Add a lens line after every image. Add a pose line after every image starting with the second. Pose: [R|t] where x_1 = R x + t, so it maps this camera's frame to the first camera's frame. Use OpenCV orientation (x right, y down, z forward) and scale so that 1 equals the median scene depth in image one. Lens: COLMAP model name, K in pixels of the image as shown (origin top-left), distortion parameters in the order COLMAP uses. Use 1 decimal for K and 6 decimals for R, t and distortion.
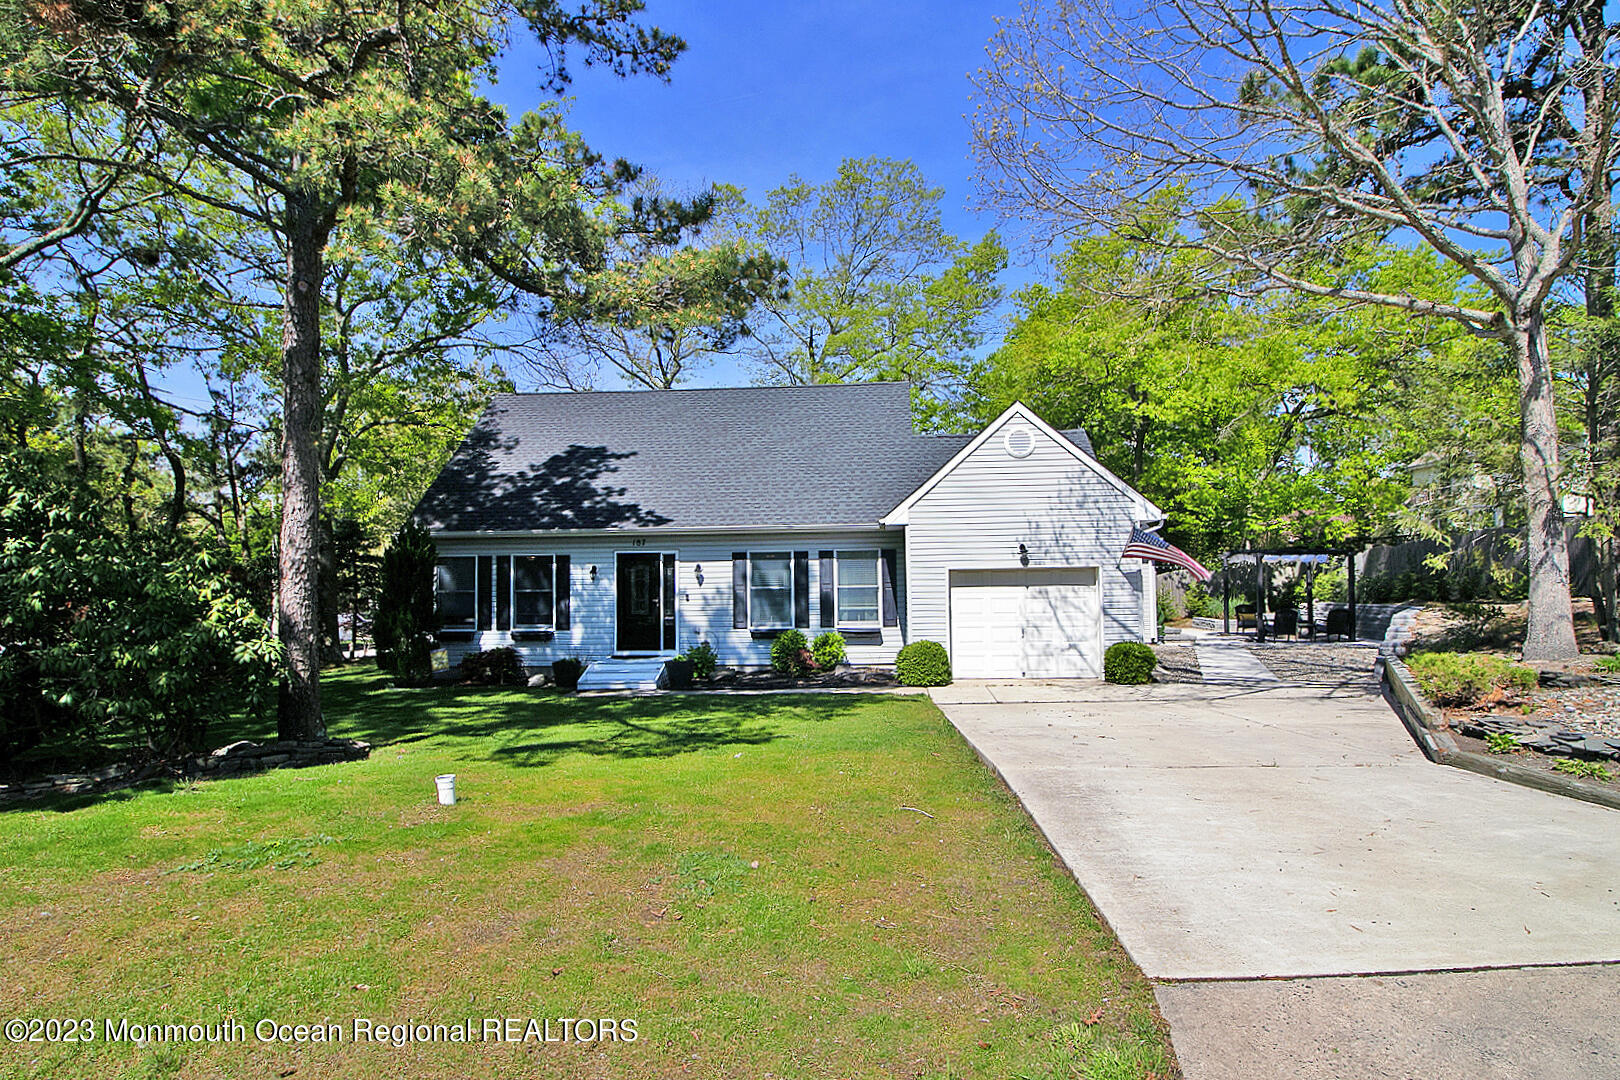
lens RADIAL K [[851.1, 0, 810.0], [0, 851.1, 540.0], [0, 0, 1]] dist [-0.040374, -0.000013]
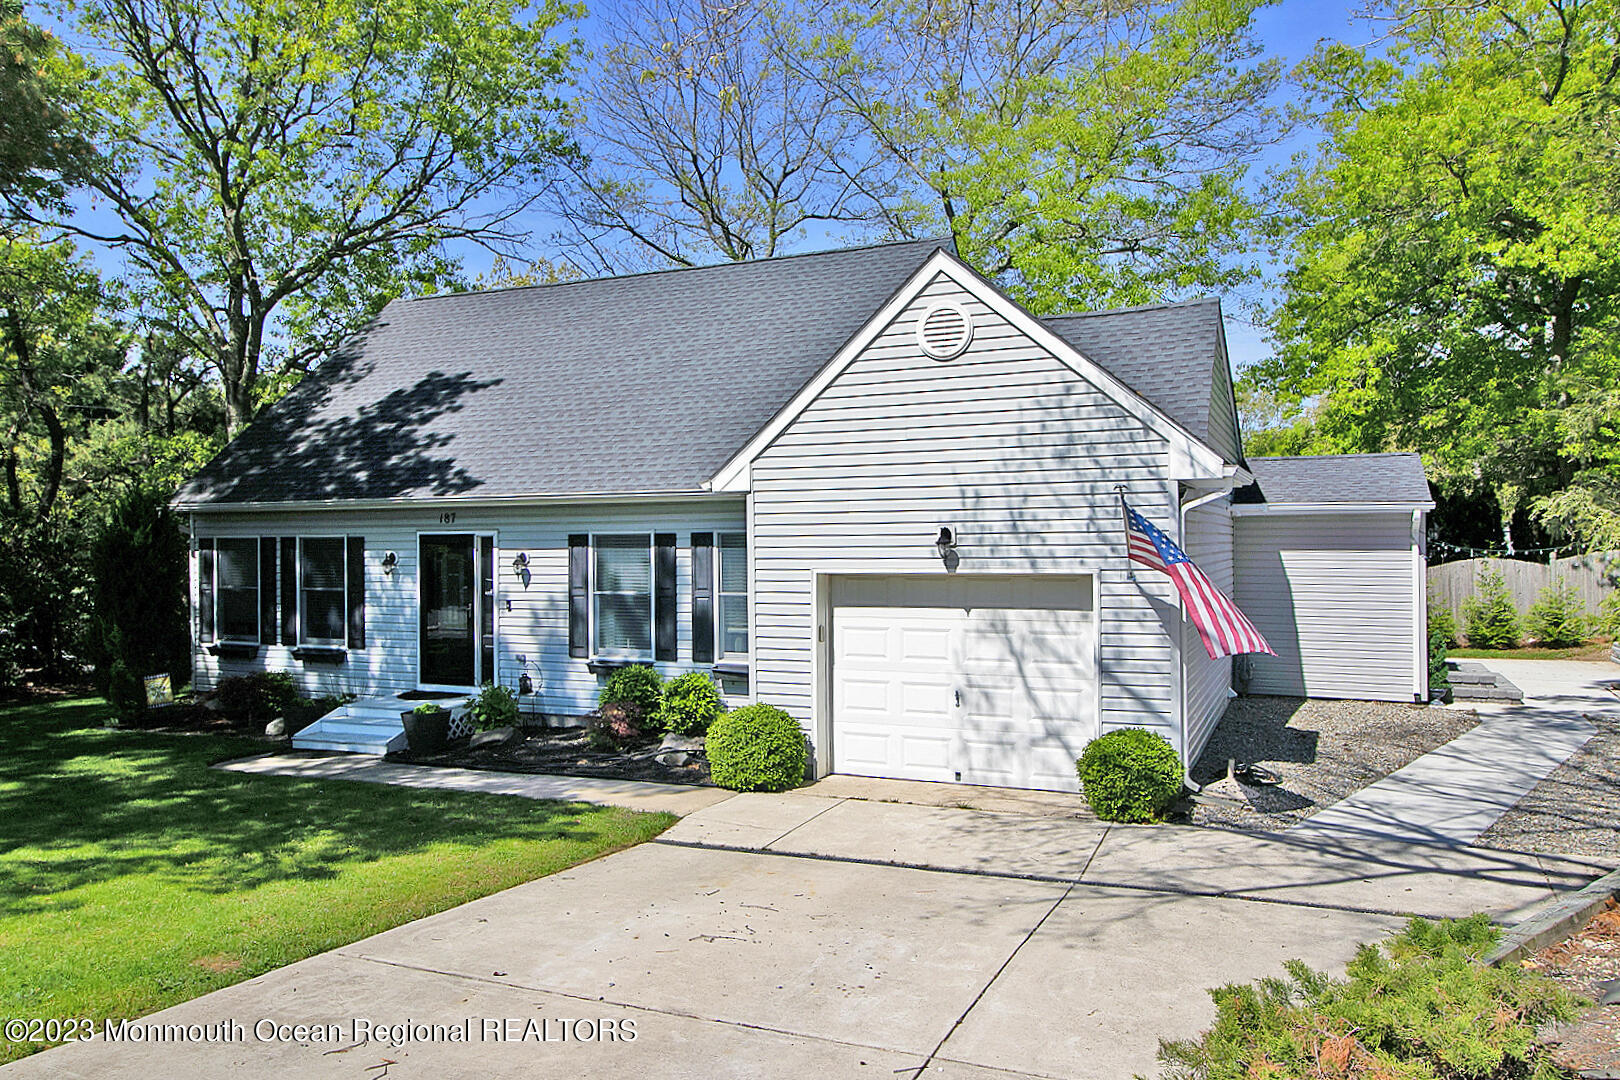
lens RADIAL K [[1124.6, 0, 810.0], [0, 1124.6, 540.0], [0, 0, 1]] dist [0.000845, 0.001481]
pose [[0.944594, 0.005670, -0.328191, 0.347795], [0.009858, 0.998910, 0.045632, -0.017655], [0.328092, -0.046339, 0.943508, 0.284350]]
